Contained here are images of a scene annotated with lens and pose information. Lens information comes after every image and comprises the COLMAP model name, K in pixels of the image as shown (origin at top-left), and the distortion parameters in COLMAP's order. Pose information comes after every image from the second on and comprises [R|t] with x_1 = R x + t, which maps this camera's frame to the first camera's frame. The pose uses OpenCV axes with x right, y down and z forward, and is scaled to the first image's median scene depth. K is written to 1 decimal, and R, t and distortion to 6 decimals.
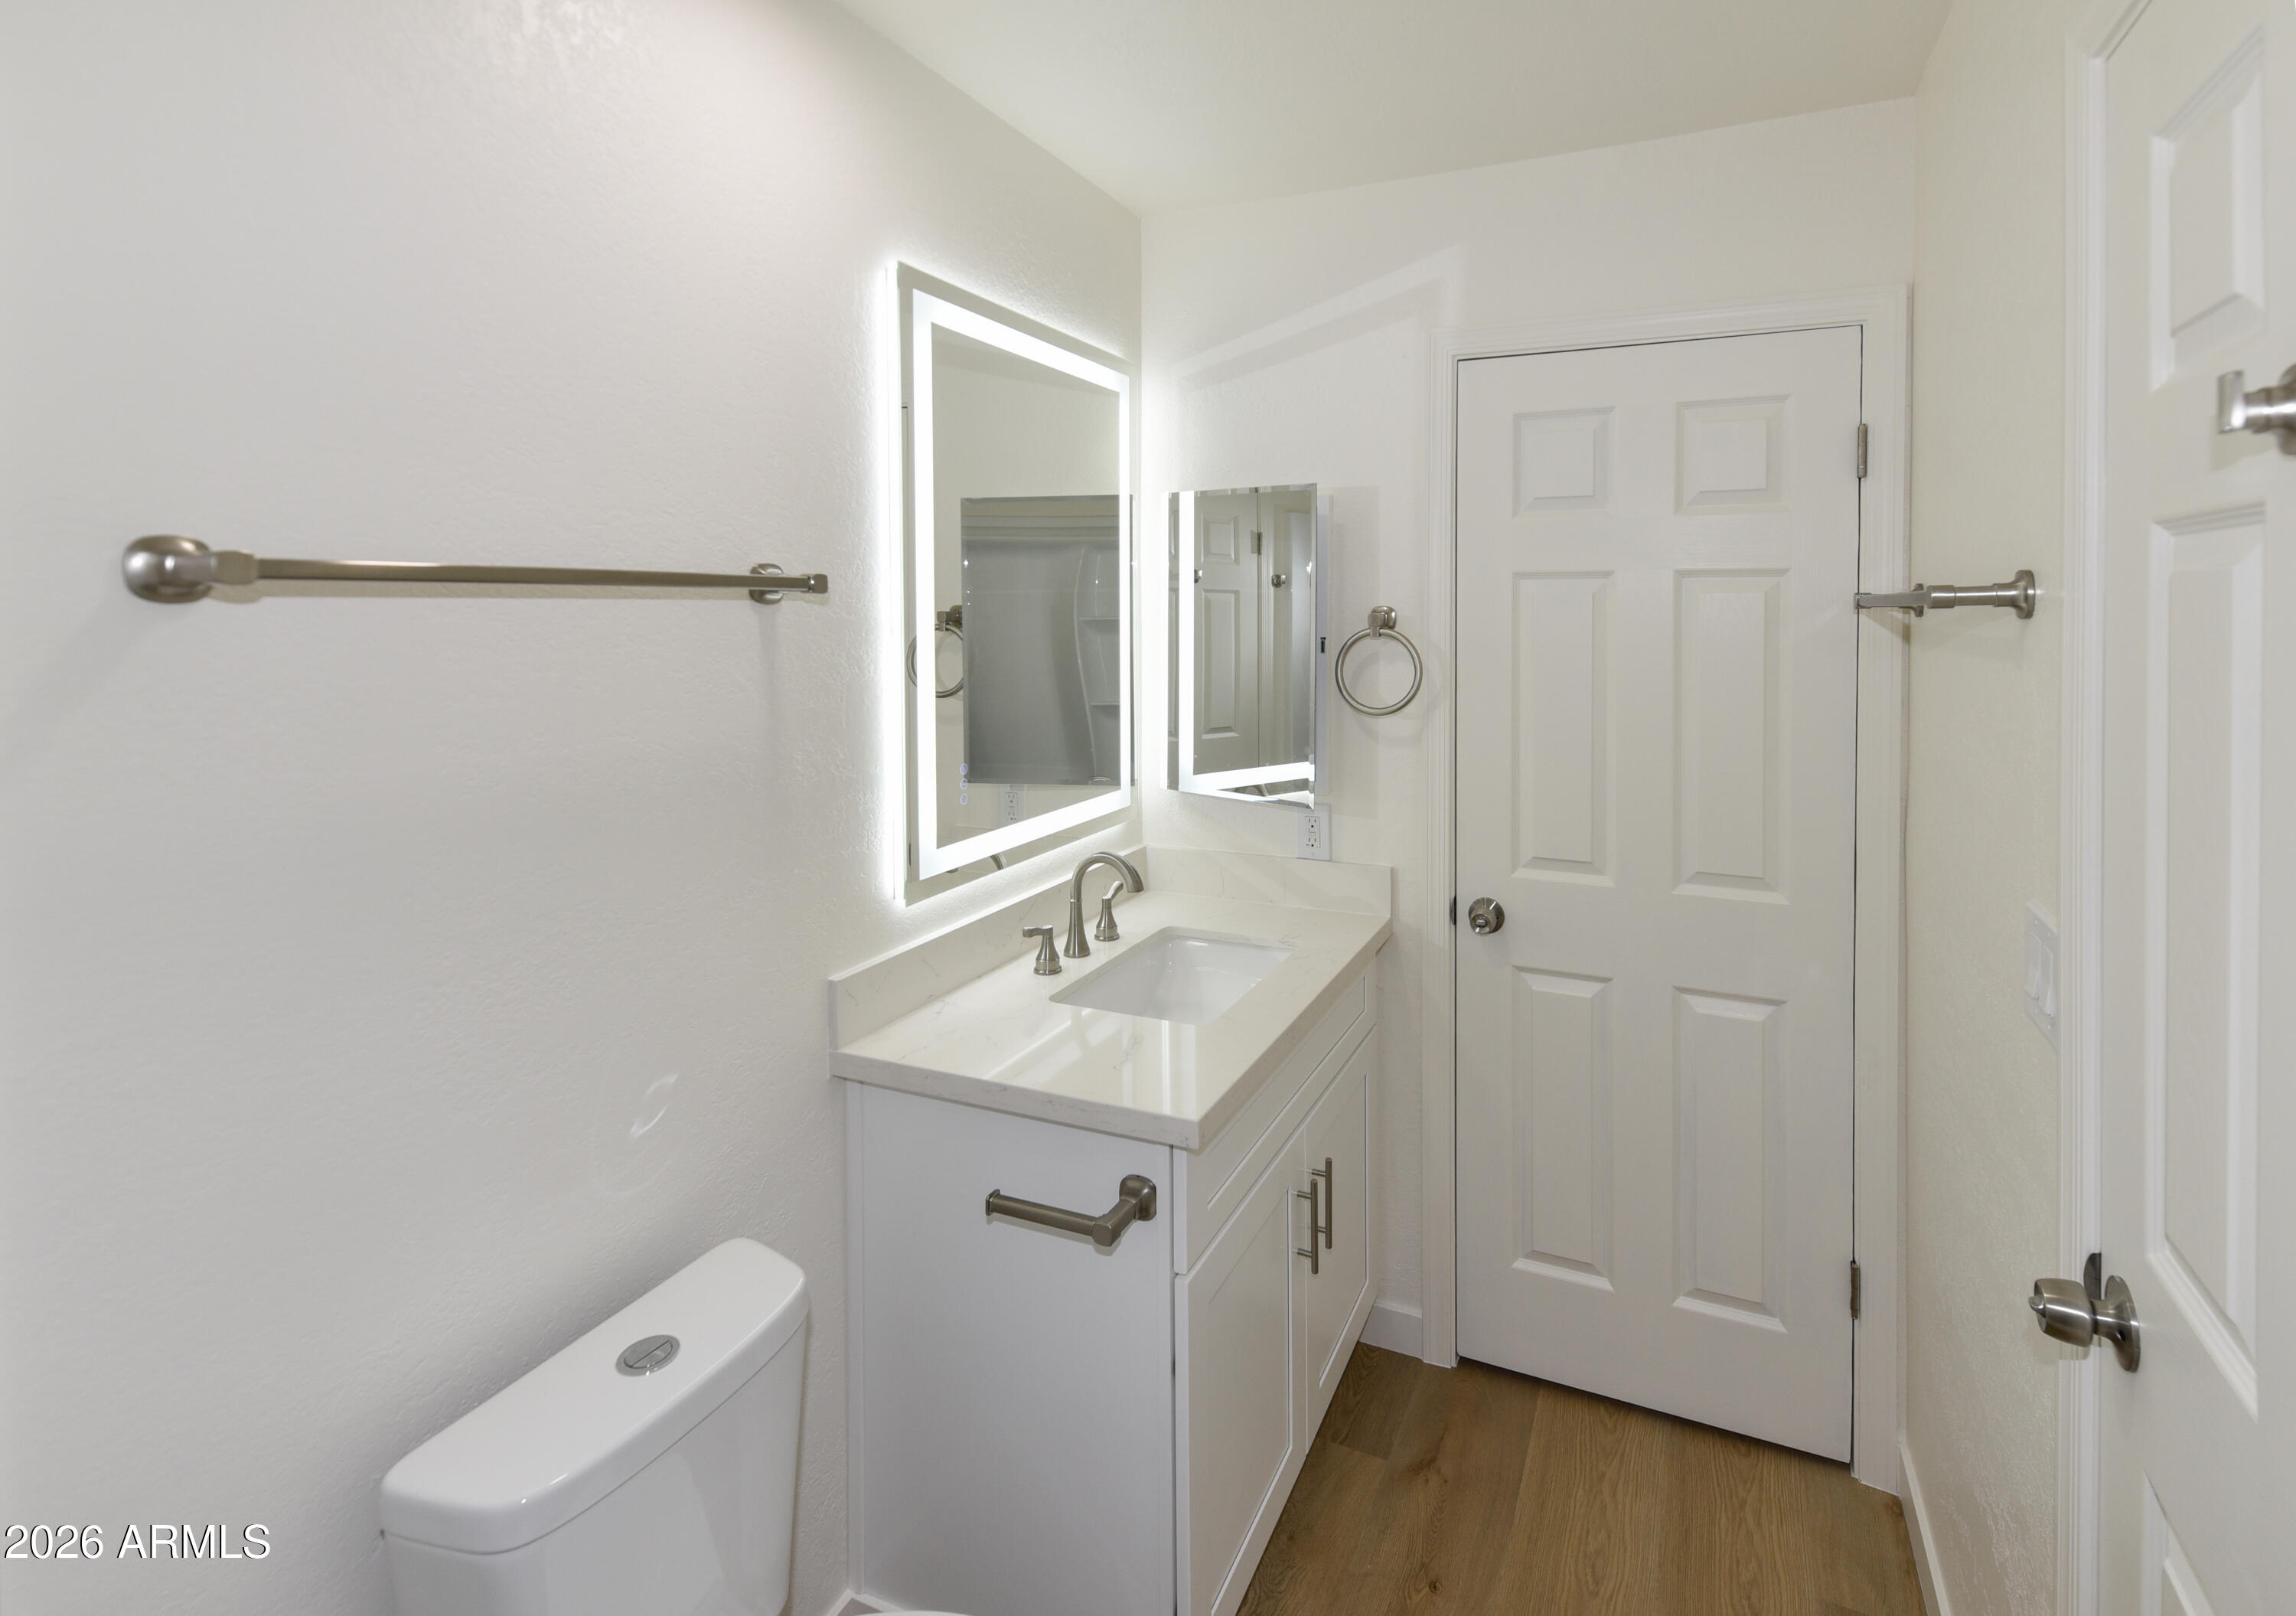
lens RADIAL K [[1053.8, 0, 1206.1], [0, 1053.8, 756.5], [0, 0, 1]] dist [0.003744, -0.000025]
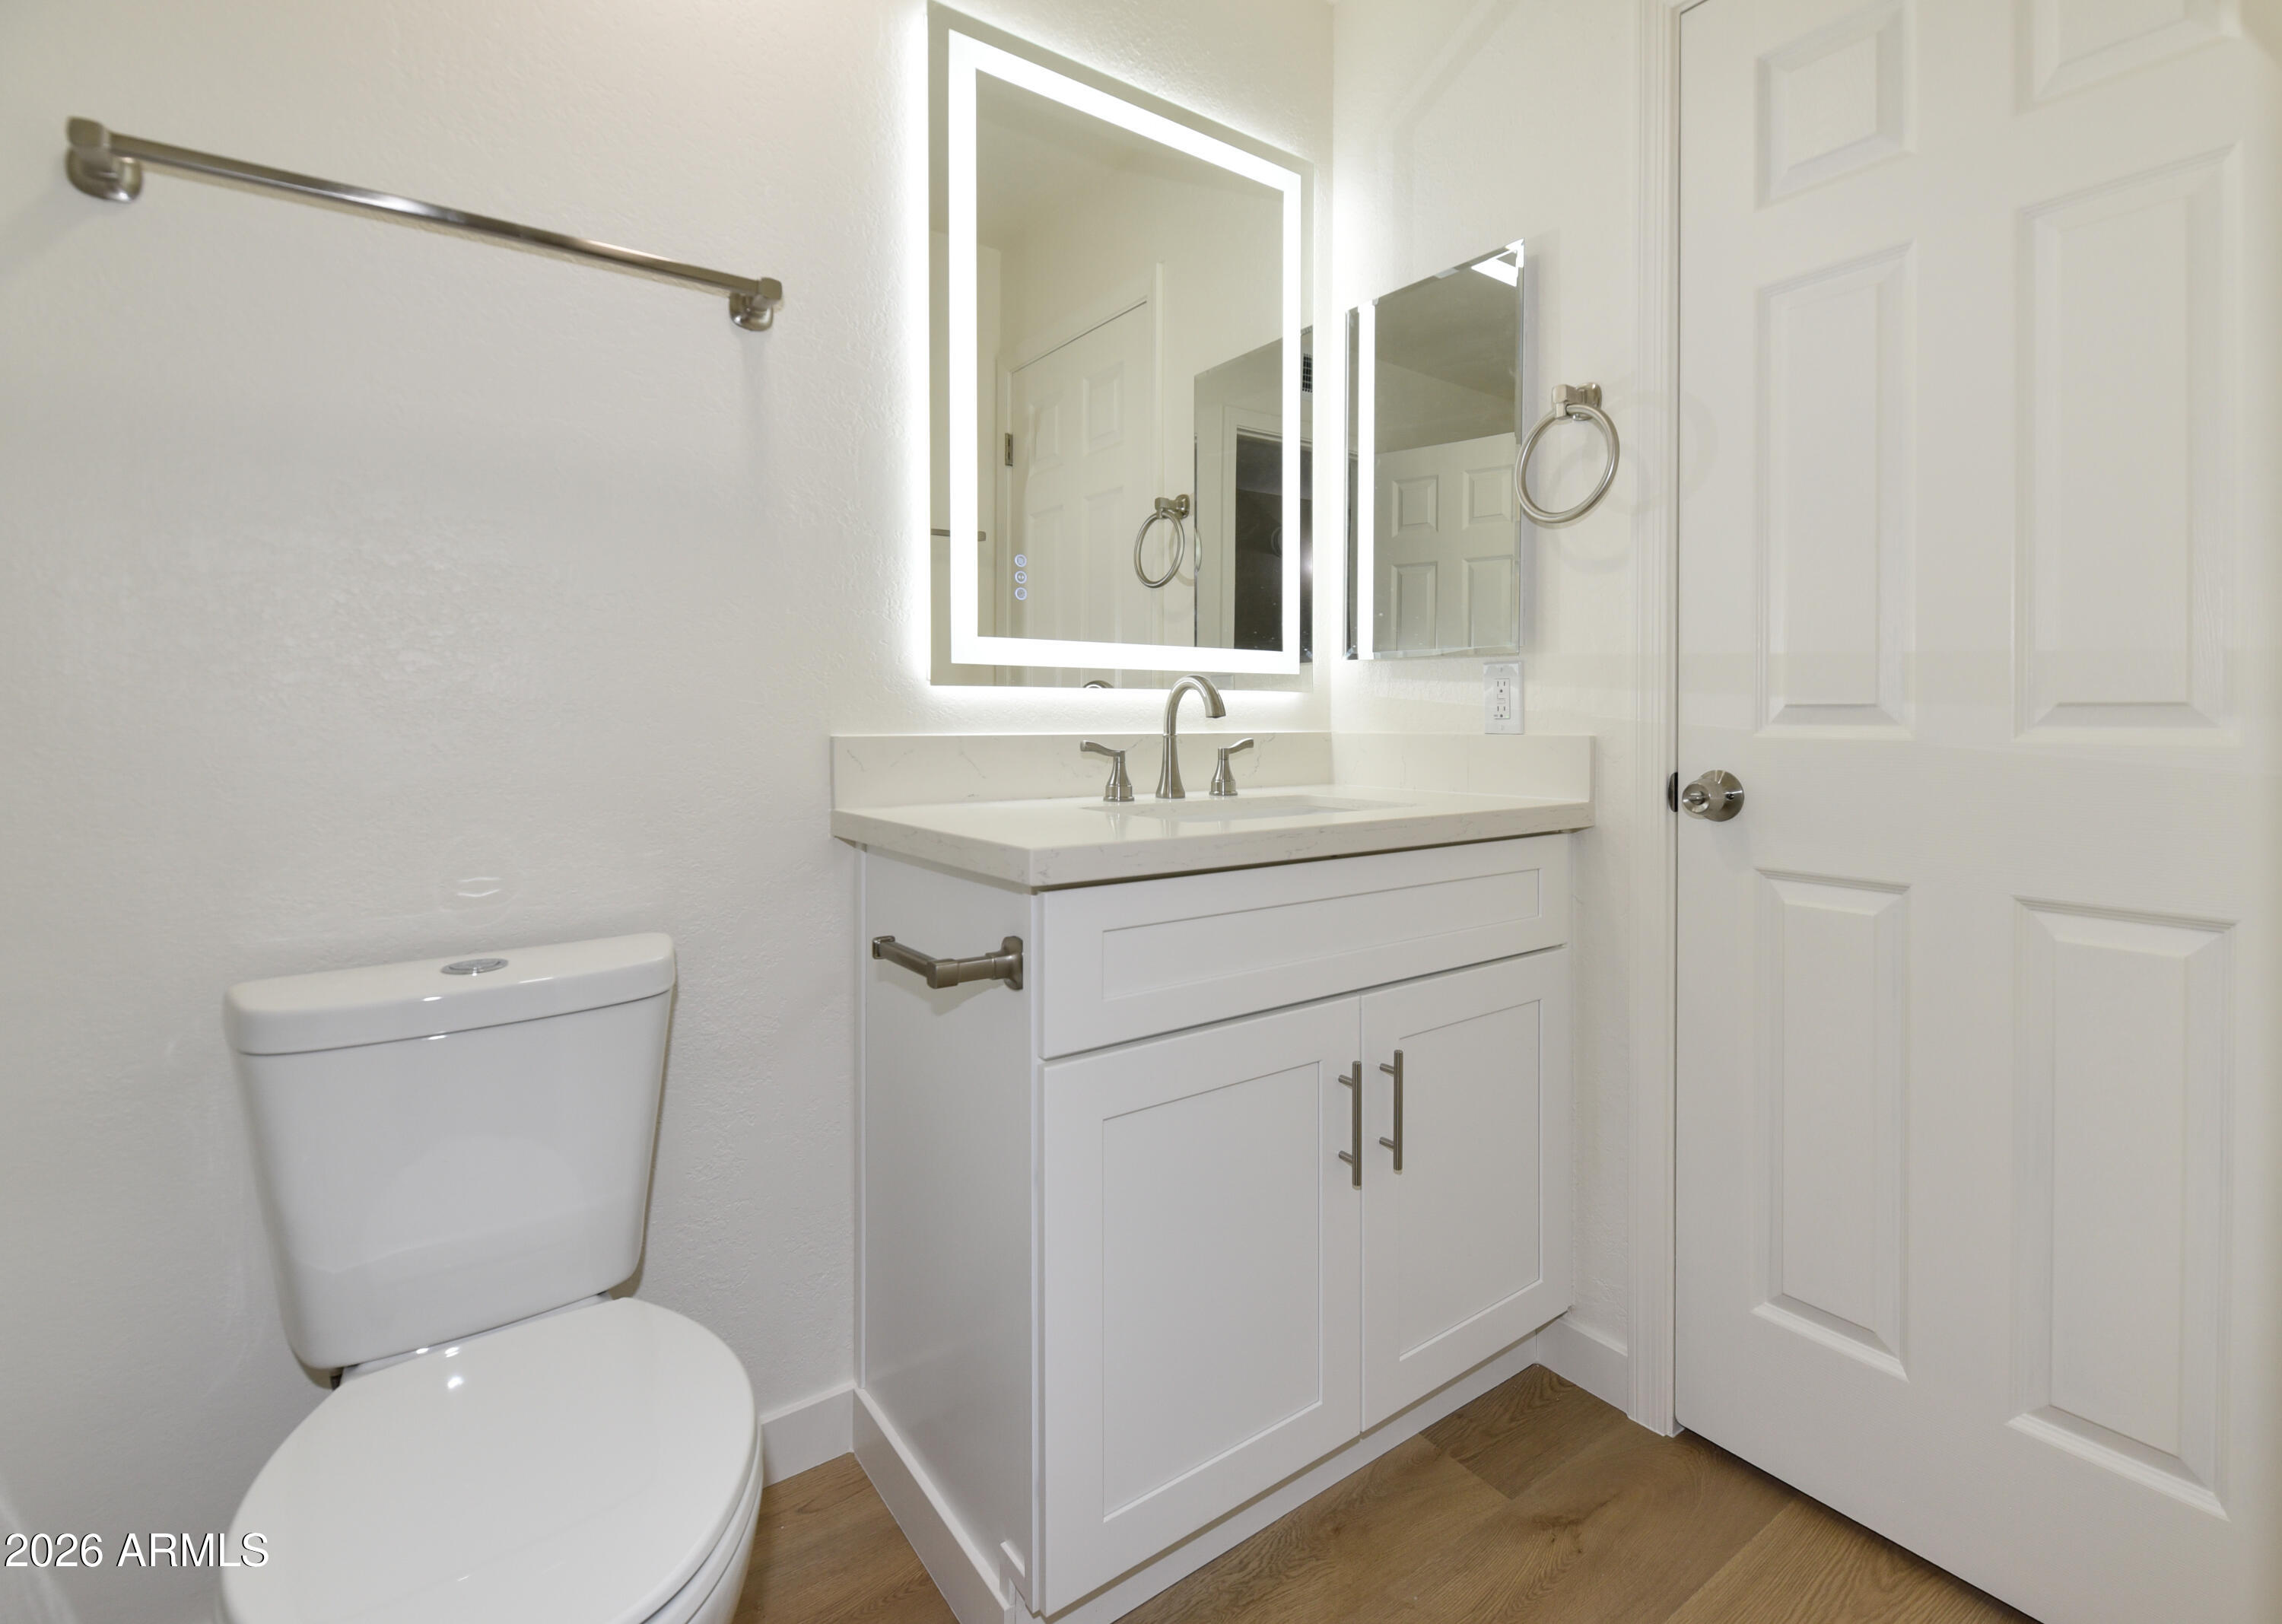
lens RADIAL K [[1004.2, 0, 1185.3], [0, 1004.2, 816.7], [0, 0, 1]] dist [-0.001872, -0.006732]
pose [[0.876848, 0.048757, -0.478288, 0.289237], [-0.062218, 0.997986, -0.012329, 0.205493], [0.476724, 0.040569, 0.878116, 0.244366]]
